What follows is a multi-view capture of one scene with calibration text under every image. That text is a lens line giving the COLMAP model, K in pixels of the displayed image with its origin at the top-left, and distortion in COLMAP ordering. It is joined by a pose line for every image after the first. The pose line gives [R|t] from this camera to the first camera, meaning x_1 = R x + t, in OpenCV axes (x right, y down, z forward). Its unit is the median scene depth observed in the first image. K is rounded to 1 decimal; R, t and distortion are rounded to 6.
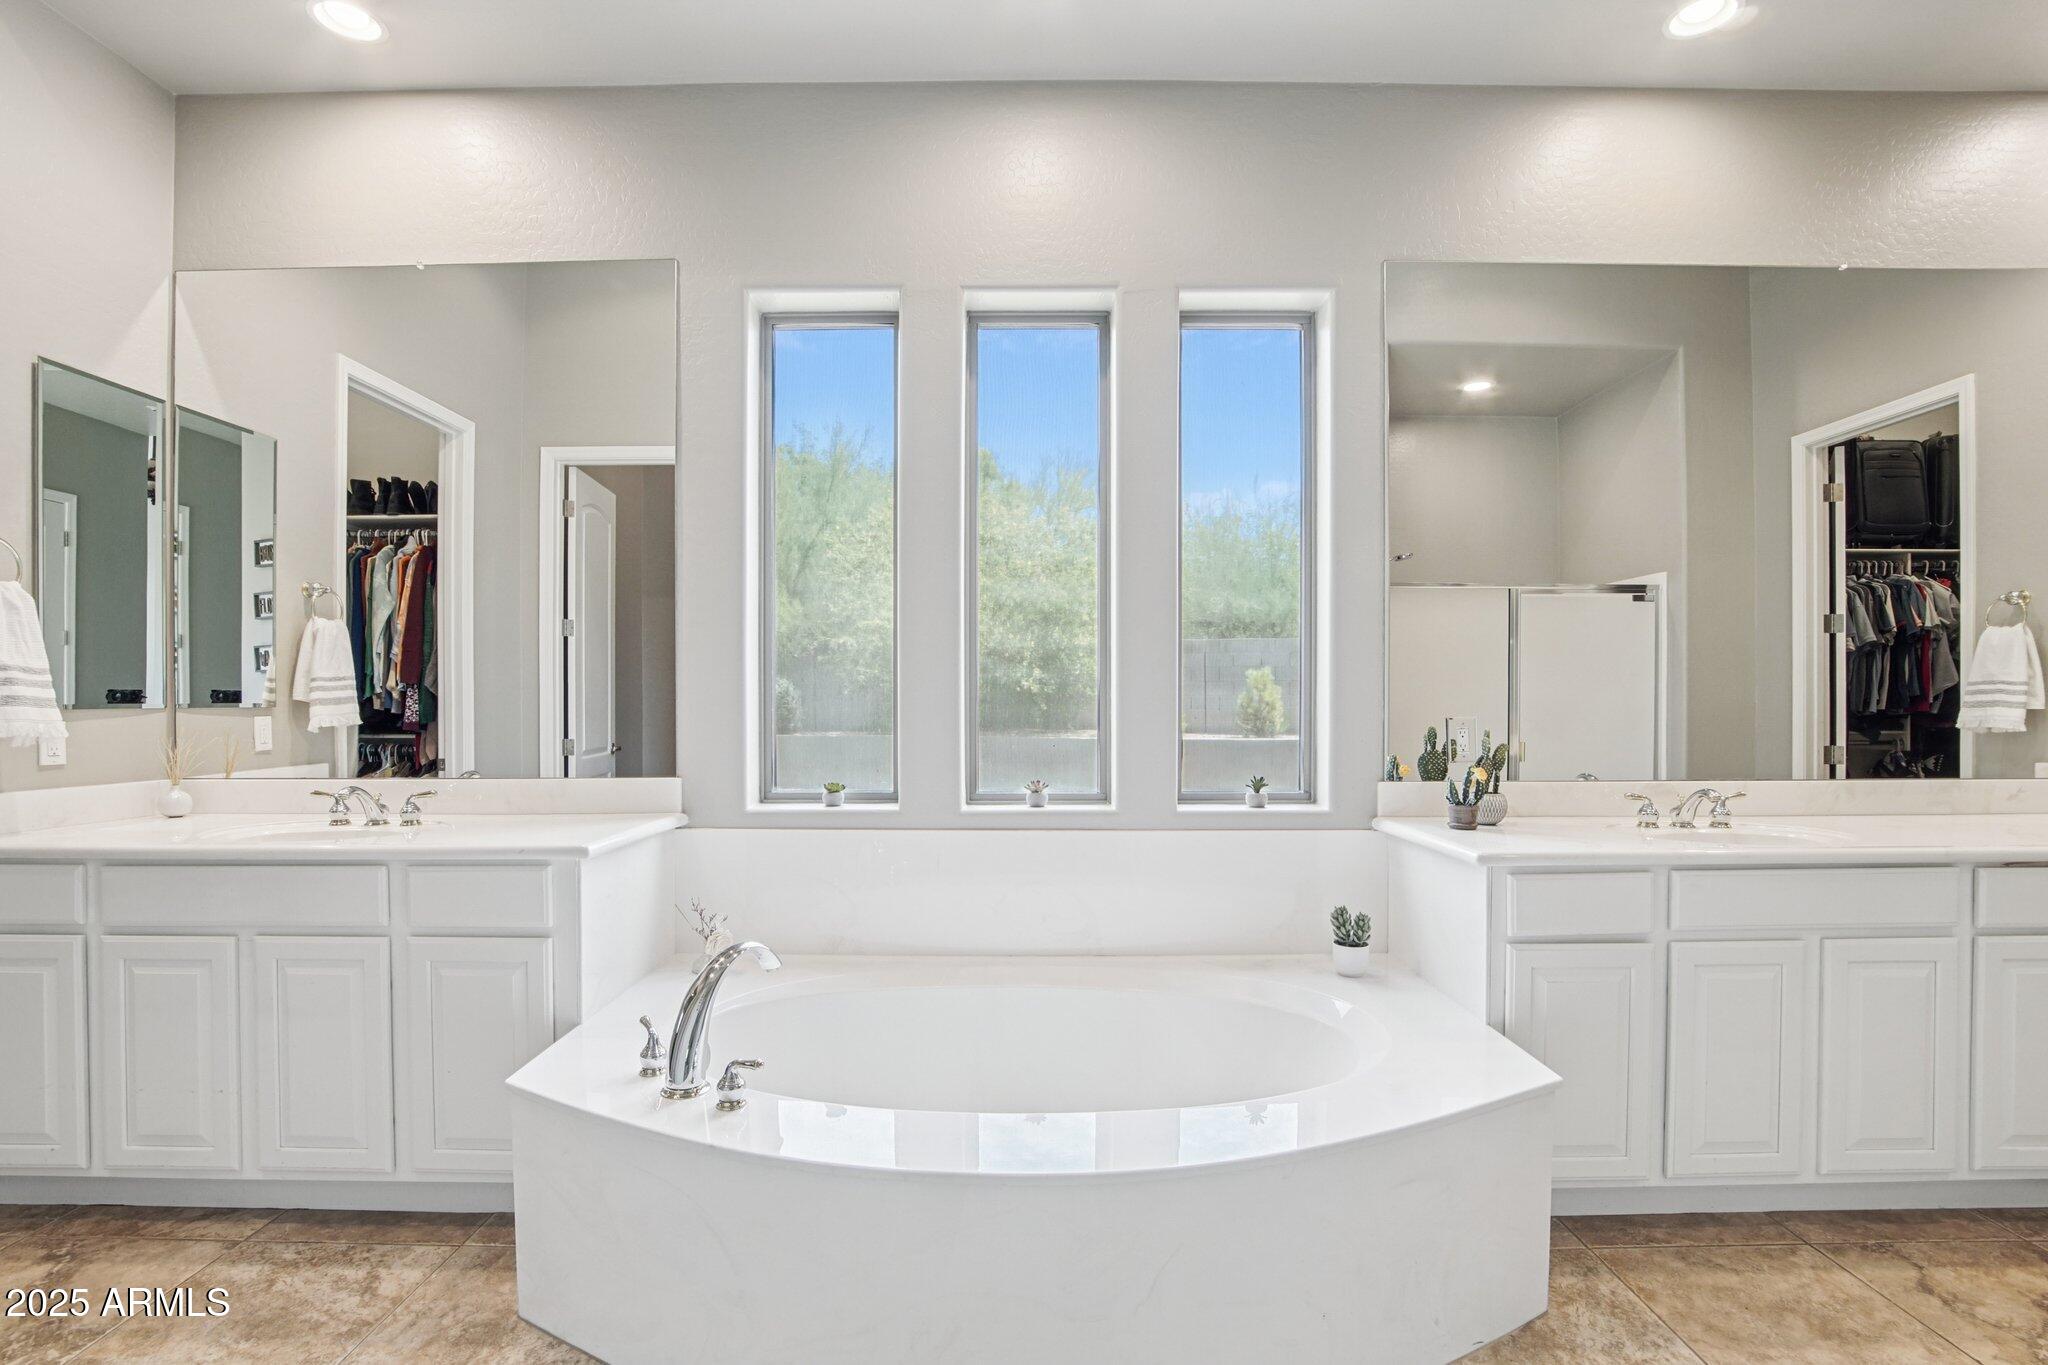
lens RADIAL K [[937.5, 0, 1020.4], [0, 937.5, 693.3], [0, 0, 1]] dist [-0.027210, 0.002741]
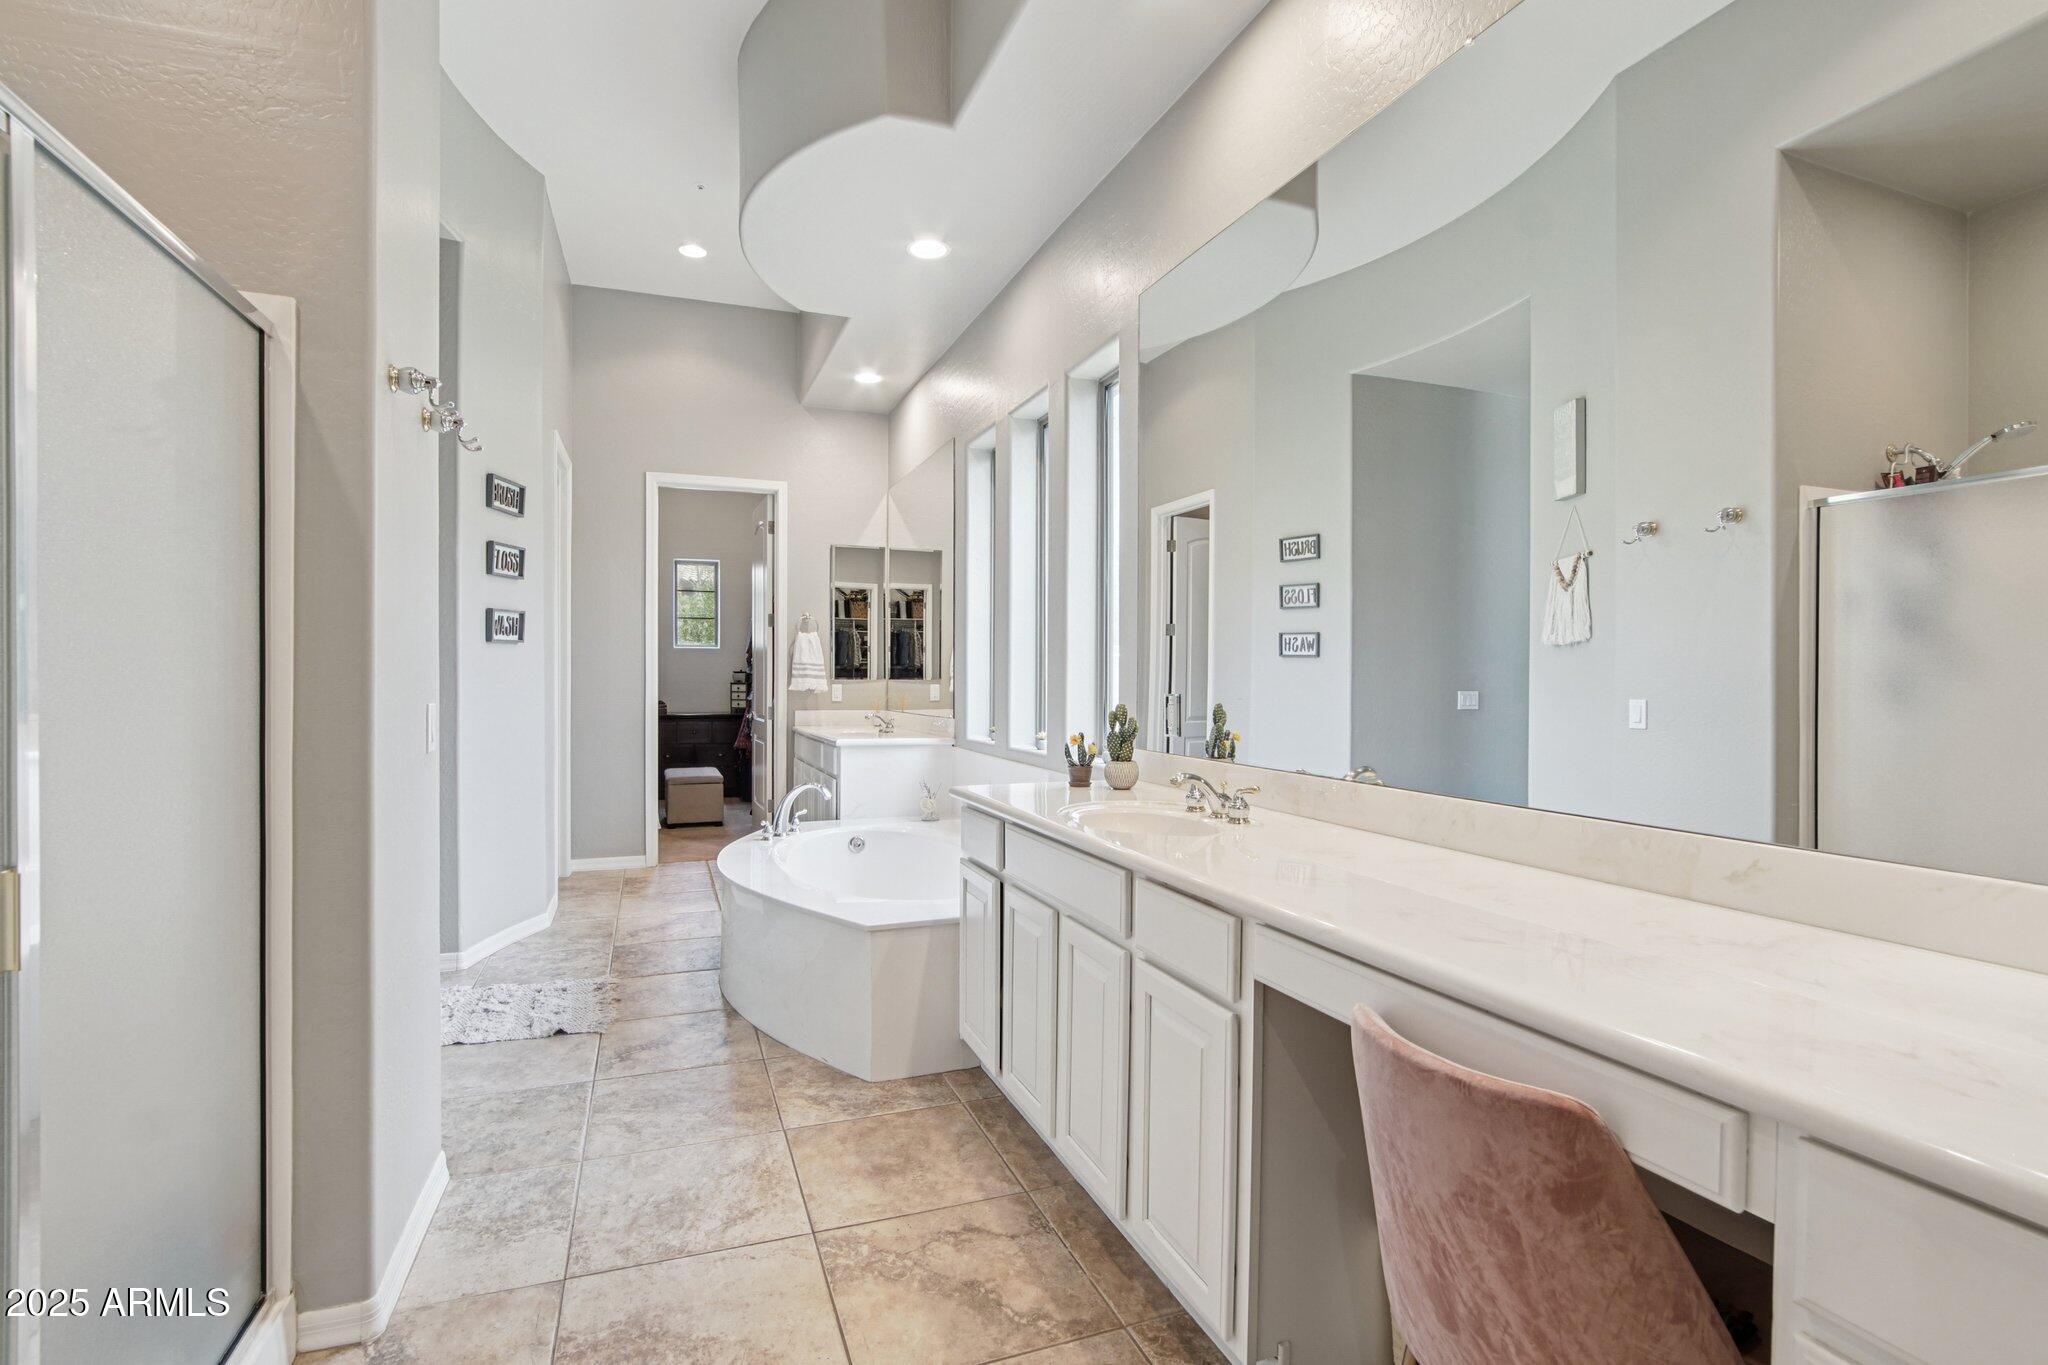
lens RADIAL K [[937.5, 0, 1017.5], [0, 937.5, 681.7], [0, 0, 1]] dist [-0.027210, 0.002741]
pose [[0.372036, 0.005131, -0.928204, 1.874343], [-0.006592, 0.999974, 0.002886, 0.017615], [0.928195, 0.005045, 0.372060, 0.600485]]
